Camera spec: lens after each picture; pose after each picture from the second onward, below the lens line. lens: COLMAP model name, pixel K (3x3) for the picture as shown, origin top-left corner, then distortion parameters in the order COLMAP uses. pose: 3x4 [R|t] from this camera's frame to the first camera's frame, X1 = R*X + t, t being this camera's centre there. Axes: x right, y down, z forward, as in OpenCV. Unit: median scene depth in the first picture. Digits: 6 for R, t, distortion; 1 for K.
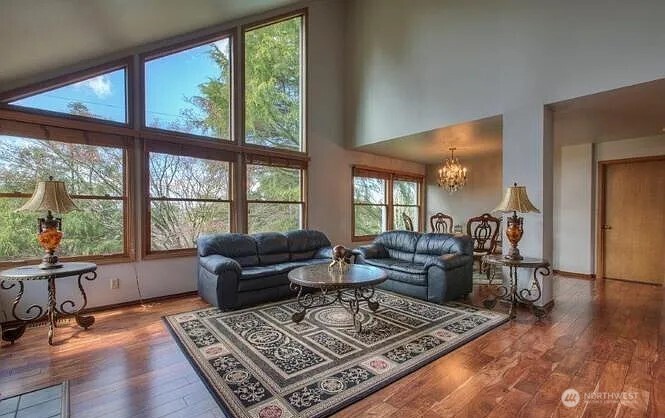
lens RADIAL K [[301.0, 0, 332.5], [0, 301.0, 209.0], [0, 0, 1]] dist [0.000948, 0.000140]
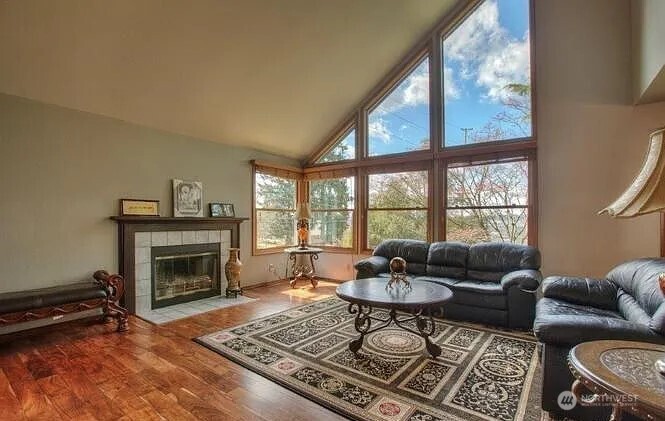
lens RADIAL K [[311.3, 0, 332.5], [0, 311.3, 210.5], [0, 0, 1]] dist [-0.057166, 0.000054]
pose [[0.214176, -0.021305, -0.976563, 1.022141], [0.022452, 0.999605, -0.016883, -0.012452], [0.976537, -0.018310, 0.214570, 0.753953]]
